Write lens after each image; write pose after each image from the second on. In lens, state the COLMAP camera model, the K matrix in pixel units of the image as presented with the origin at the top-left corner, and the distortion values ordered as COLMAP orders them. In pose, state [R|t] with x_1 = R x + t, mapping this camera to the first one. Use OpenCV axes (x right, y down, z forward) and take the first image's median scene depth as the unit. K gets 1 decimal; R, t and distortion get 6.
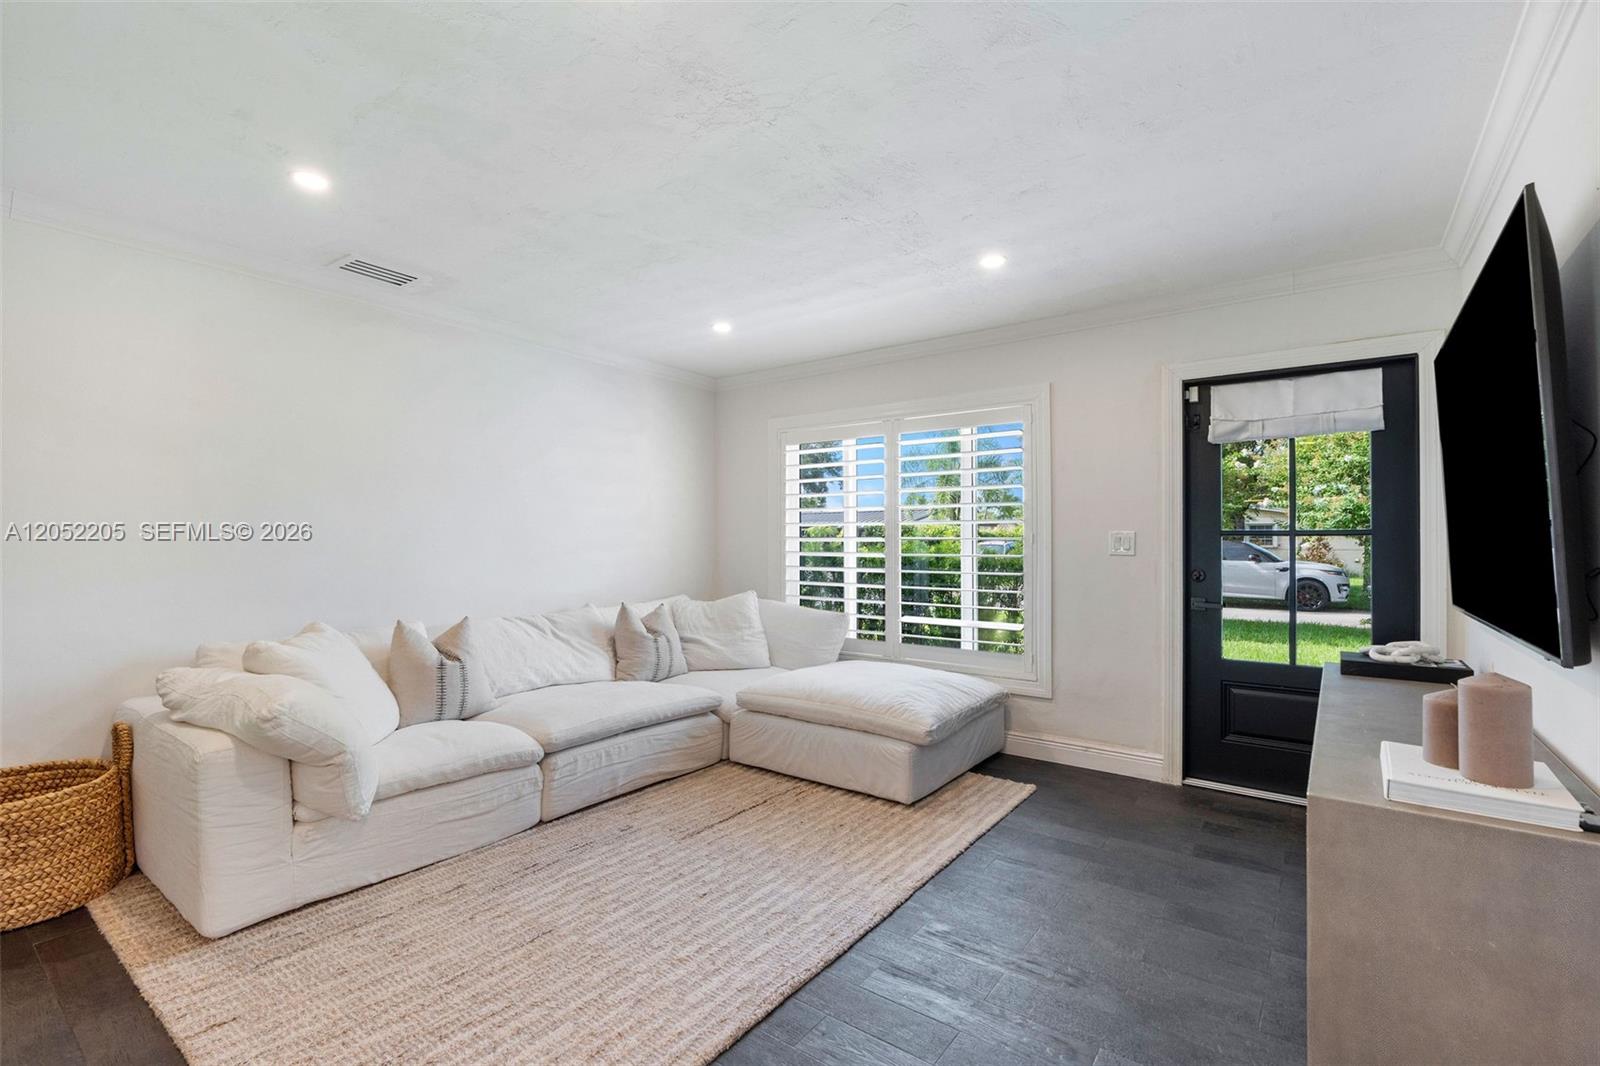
lens RADIAL K [[721.4, 0, 802.2], [0, 721.4, 531.9], [0, 0, 1]] dist [-0.007543, 0.000690]
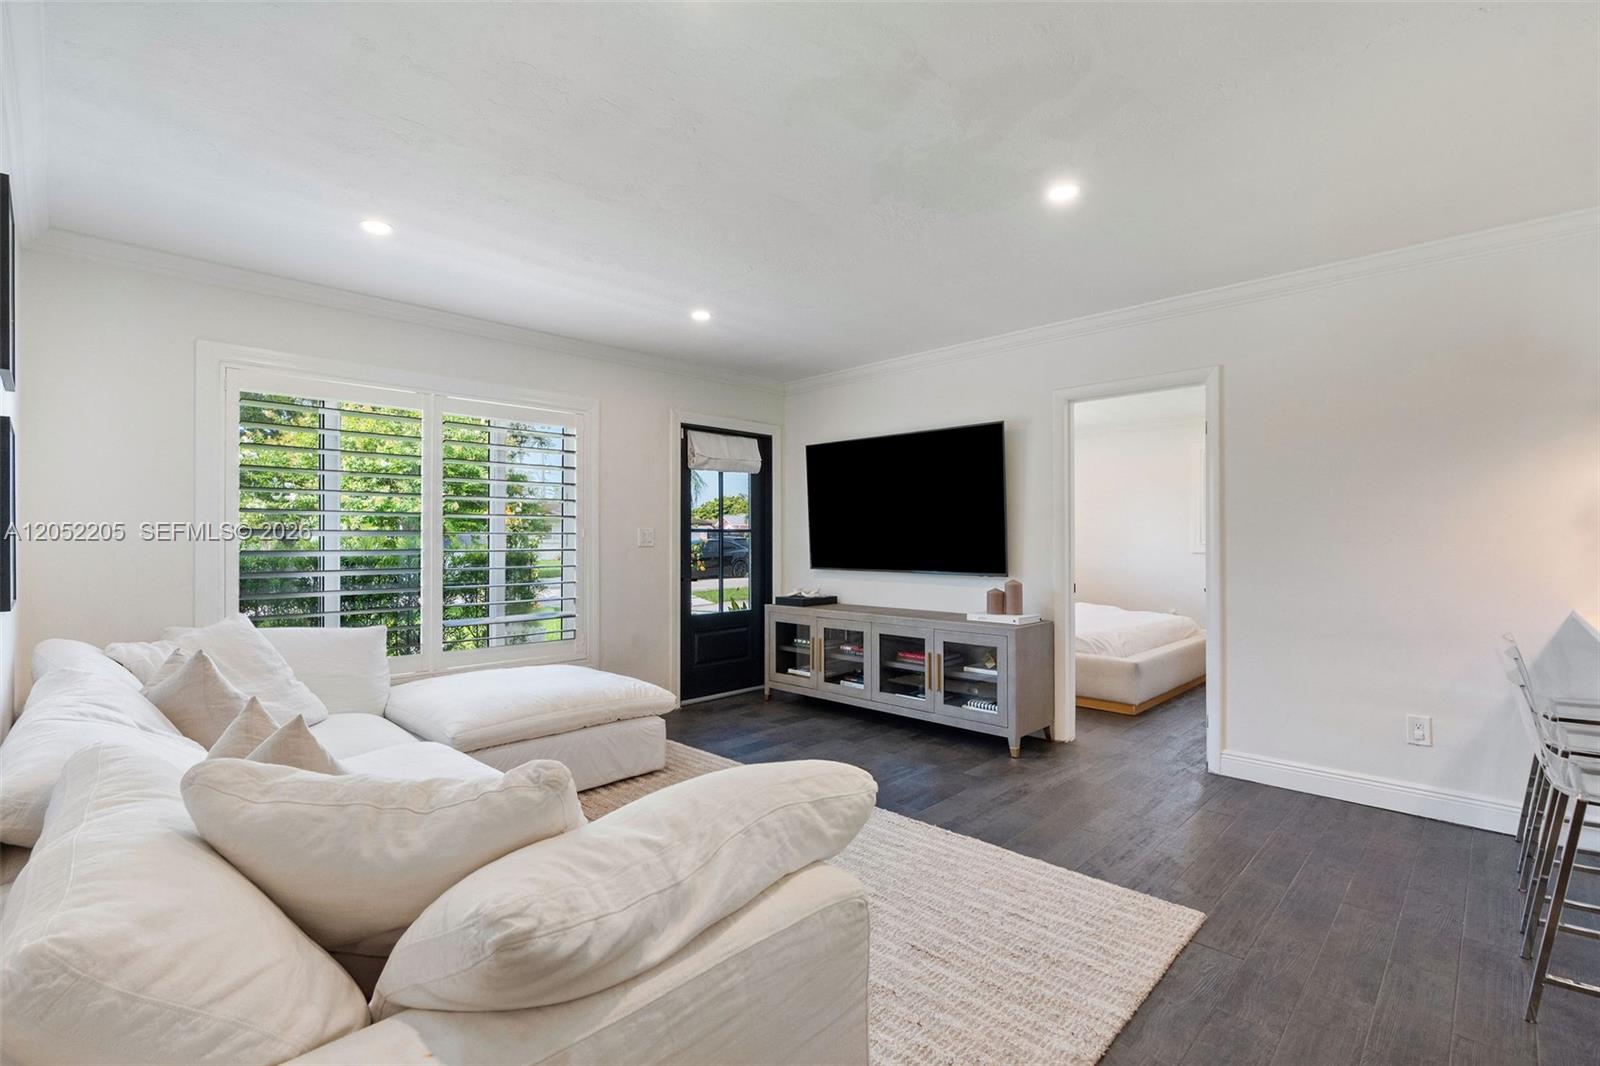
lens RADIAL K [[721.4, 0, 802.3], [0, 721.4, 533.5], [0, 0, 1]] dist [-0.007543, 0.000690]
pose [[0.132521, 0.000982, 0.991180, -0.973454], [-0.014509, 0.999894, 0.000949, 0.004039], [-0.991074, -0.014507, 0.132521, 0.655036]]
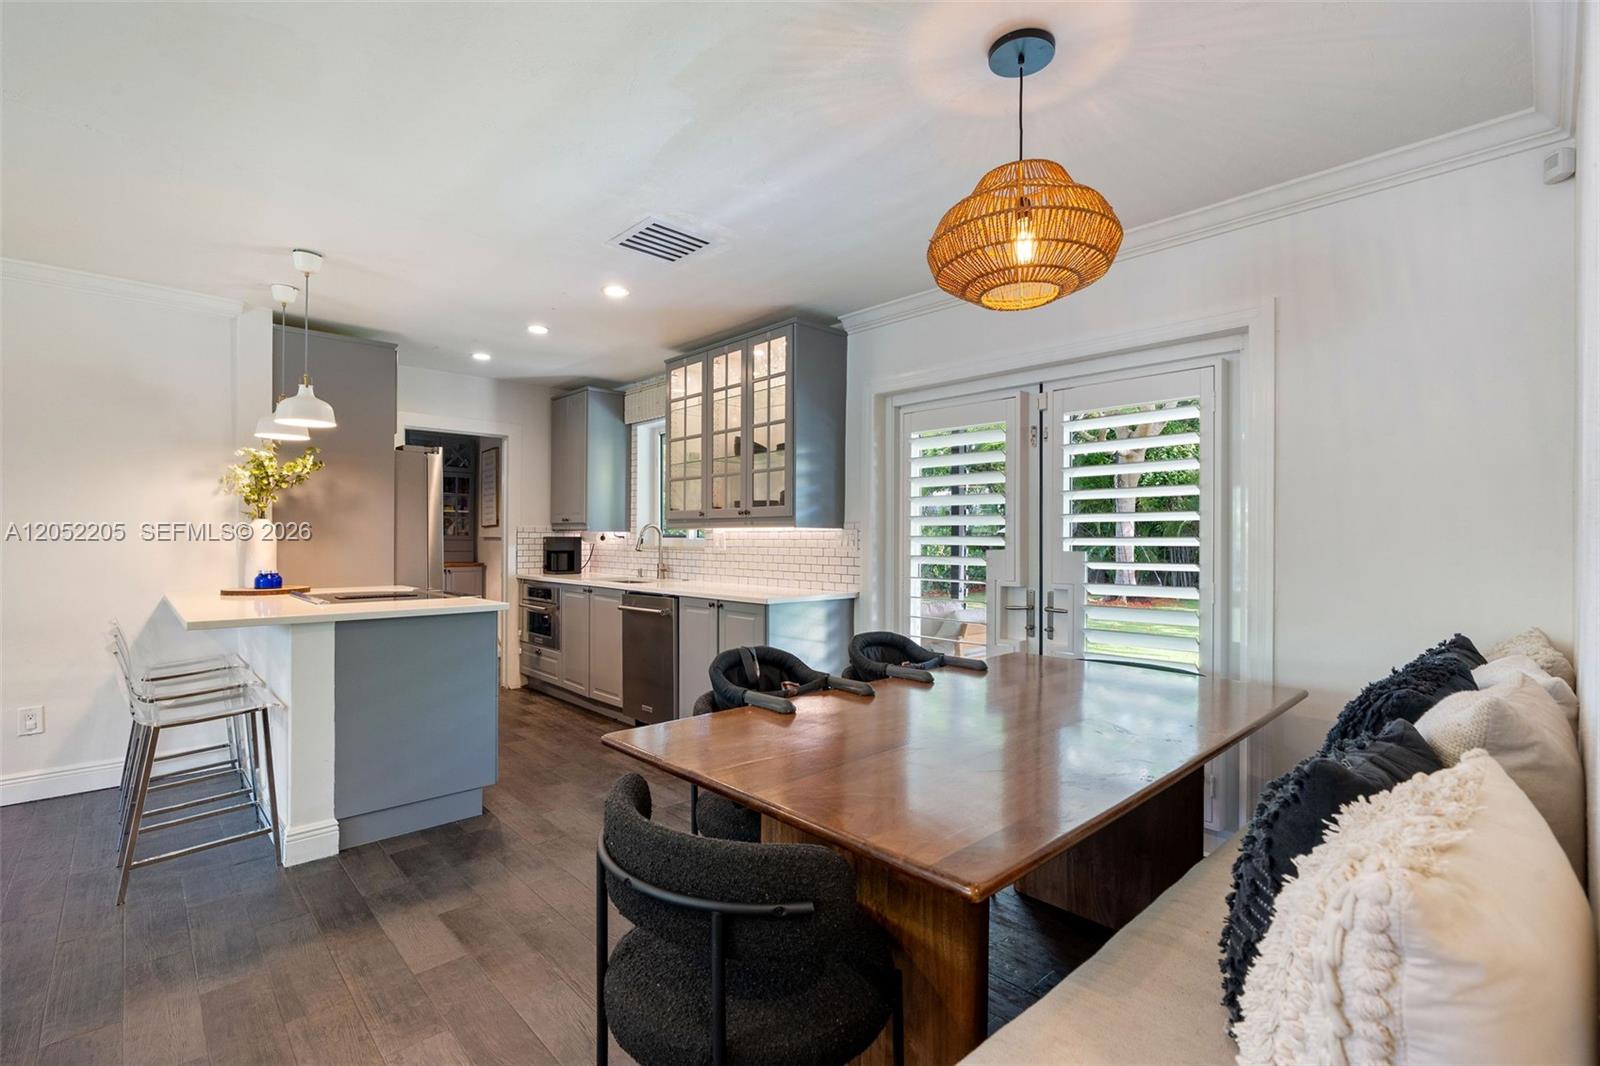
lens RADIAL K [[721.4, 0, 800.4], [0, 721.4, 532.2], [0, 0, 1]] dist [-0.007543, 0.000690]
pose [[-0.984205, -0.003314, 0.177003, -1.170370], [-0.007365, 0.999726, -0.022234, 0.002517], [-0.176881, -0.023186, -0.983959, 0.775619]]
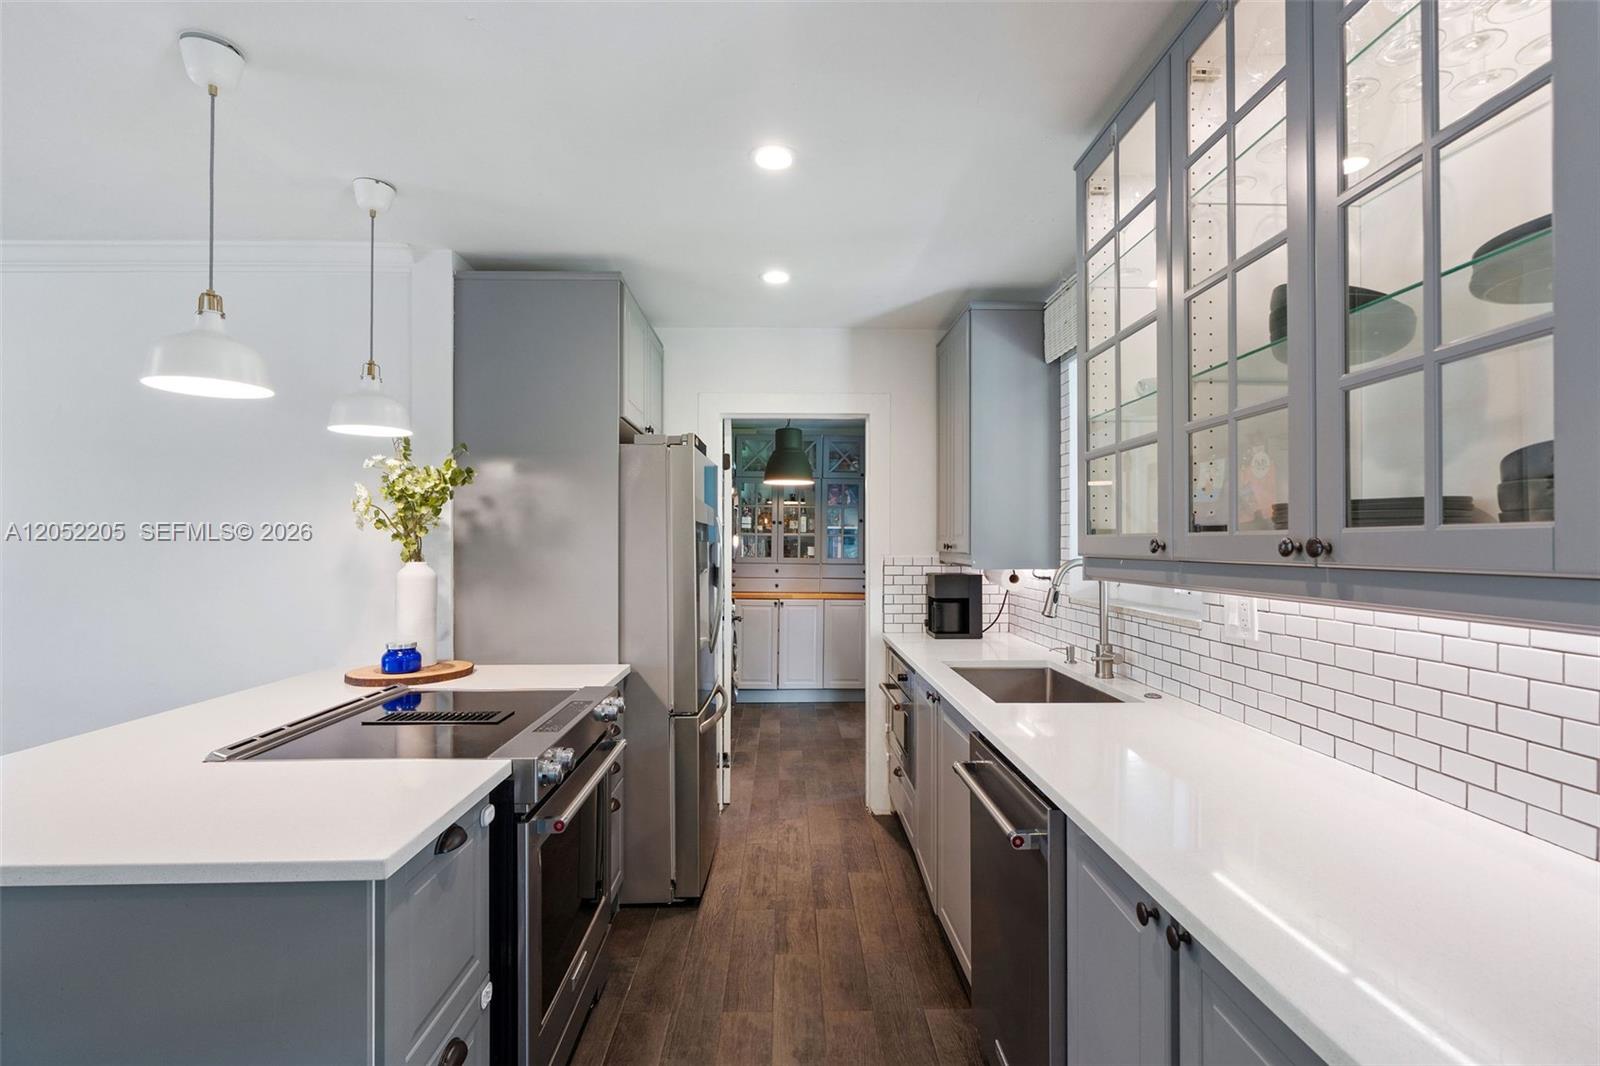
lens RADIAL K [[721.4, 0, 802.4], [0, 721.4, 538.2], [0, 0, 1]] dist [-0.007543, 0.000690]
pose [[-0.617165, 0.005993, 0.786811, -0.954031], [-0.010348, 0.999823, -0.015733, -0.059393], [-0.786766, -0.017852, -0.616993, -0.116492]]
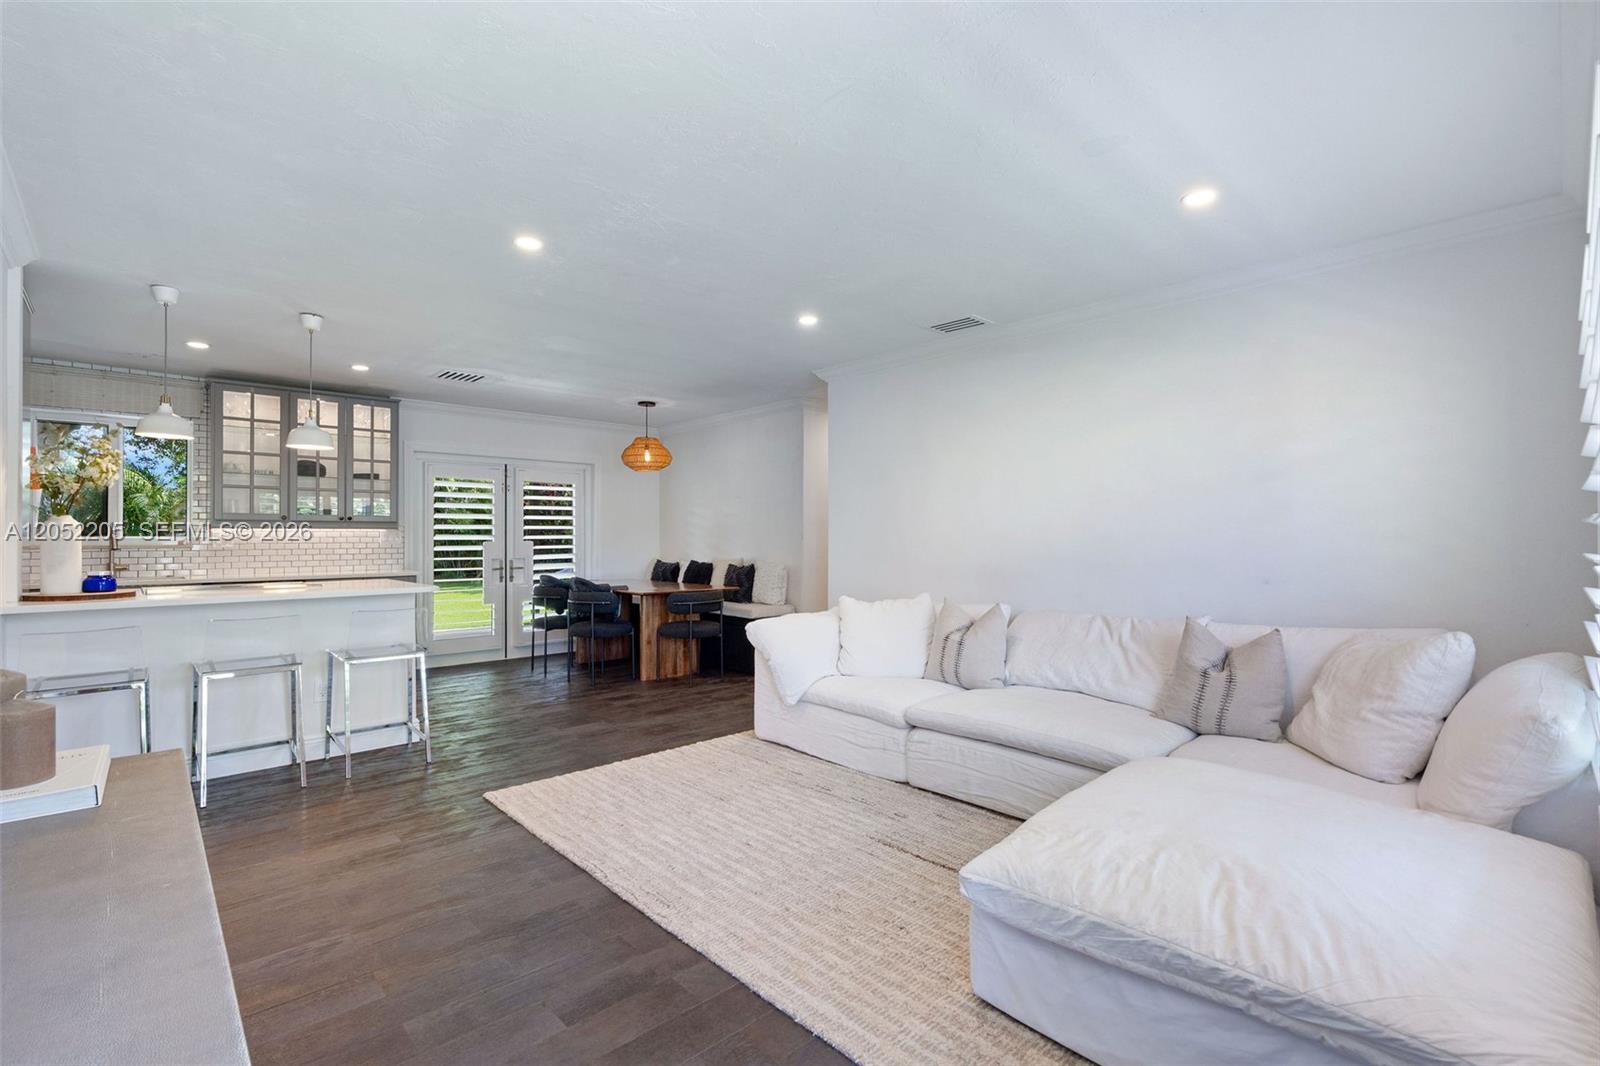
lens RADIAL K [[721.4, 0, 799.1], [0, 721.4, 536.1], [0, 0, 1]] dist [-0.007543, 0.000690]
pose [[-0.178522, -0.000861, -0.983935, 0.755233], [0.018911, 0.999812, -0.004306, 0.013856], [0.983754, -0.019376, -0.178472, 0.996783]]
